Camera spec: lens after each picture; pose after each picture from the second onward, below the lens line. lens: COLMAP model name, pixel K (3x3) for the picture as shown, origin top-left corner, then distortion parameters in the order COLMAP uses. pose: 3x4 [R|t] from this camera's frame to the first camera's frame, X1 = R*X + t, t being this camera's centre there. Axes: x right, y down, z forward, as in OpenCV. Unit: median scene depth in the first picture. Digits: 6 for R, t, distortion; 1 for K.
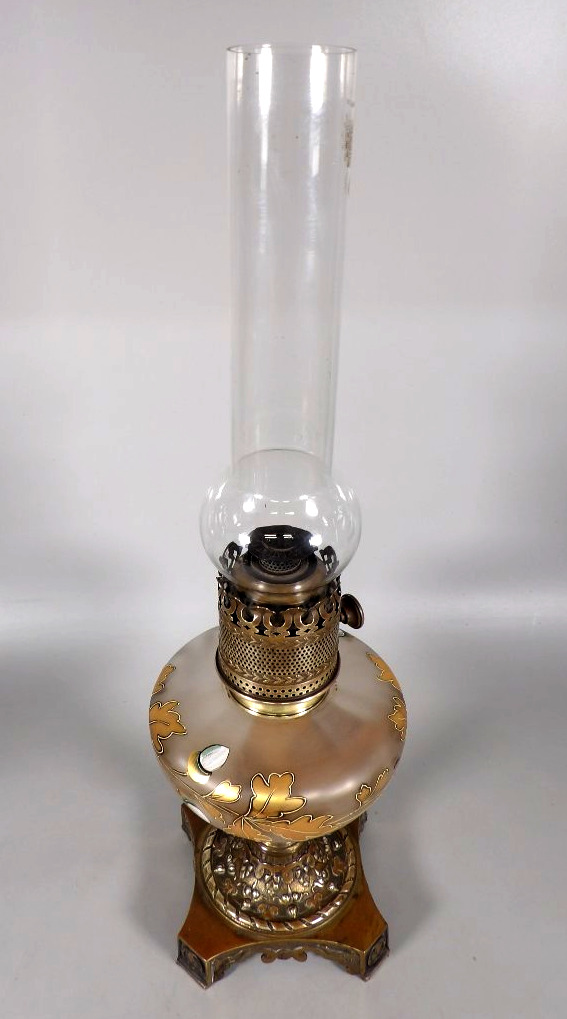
lens RADIAL K [[871.3, 0, 235.9], [0, 871.3, 488.0], [0, 0, 1]] dist [-0.015804, -0.015566]
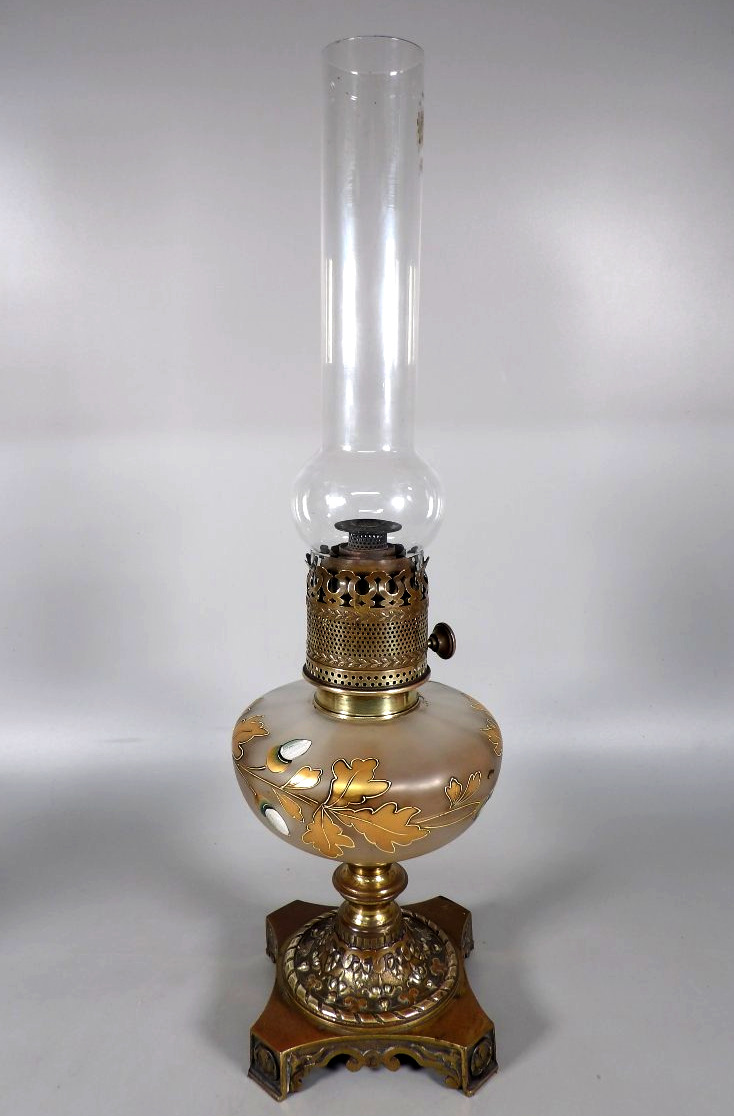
lens RADIAL K [[882.9, 0, 351.5], [0, 882.9, 556.0], [0, 0, 1]] dist [-0.003234, -0.001854]
pose [[0.999698, 0.017281, -0.017480, 0.040912], [-0.021896, 0.949213, -0.313872, 0.340413], [0.011168, 0.314160, 0.949304, 0.016418]]
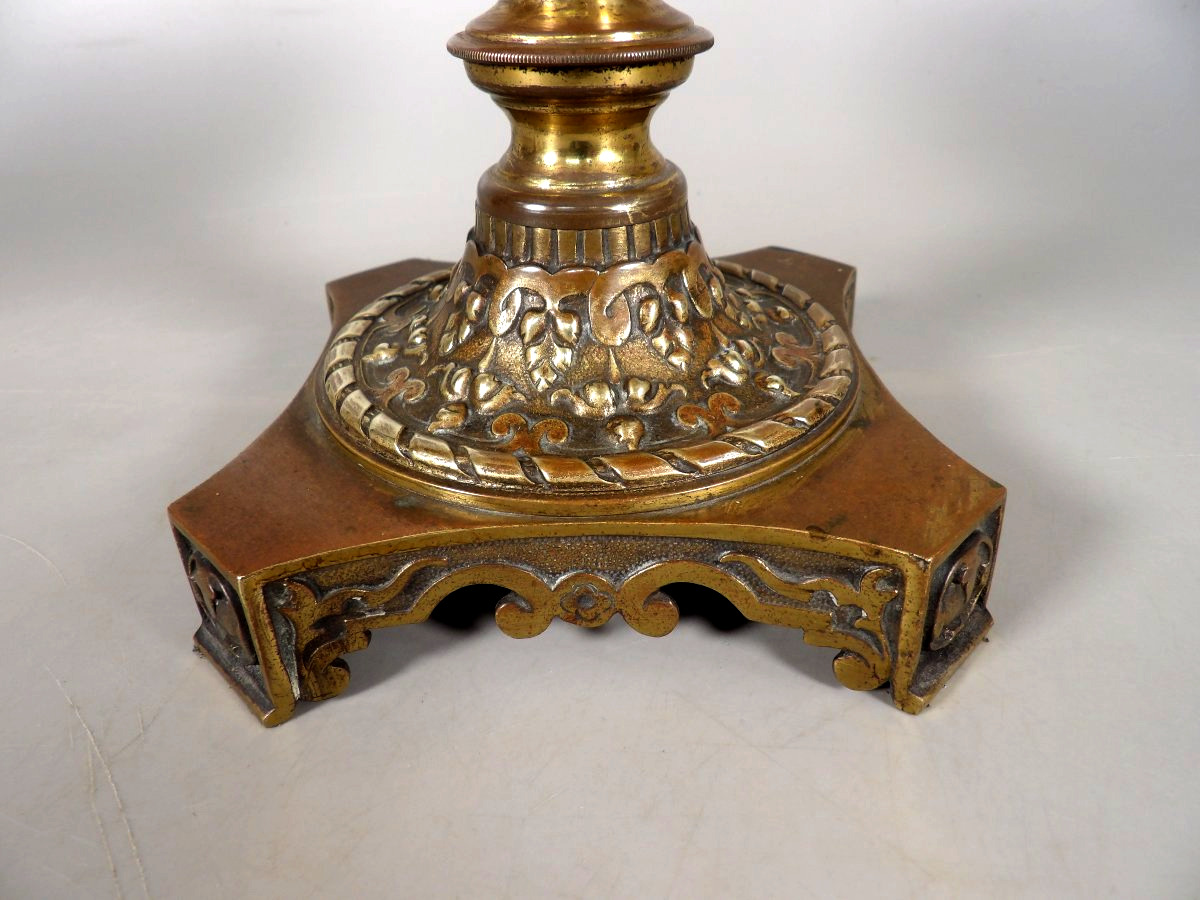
lens RADIAL K [[889.9, 0, 593.9], [0, 889.9, 447.6], [0, 0, 1]] dist [-0.008167, -0.003855]
pose [[0.999604, 0.019709, -0.020093, 0.062040], [-0.019632, 0.999799, 0.004000, 0.493278], [0.020168, -0.003604, 0.999790, 0.742680]]
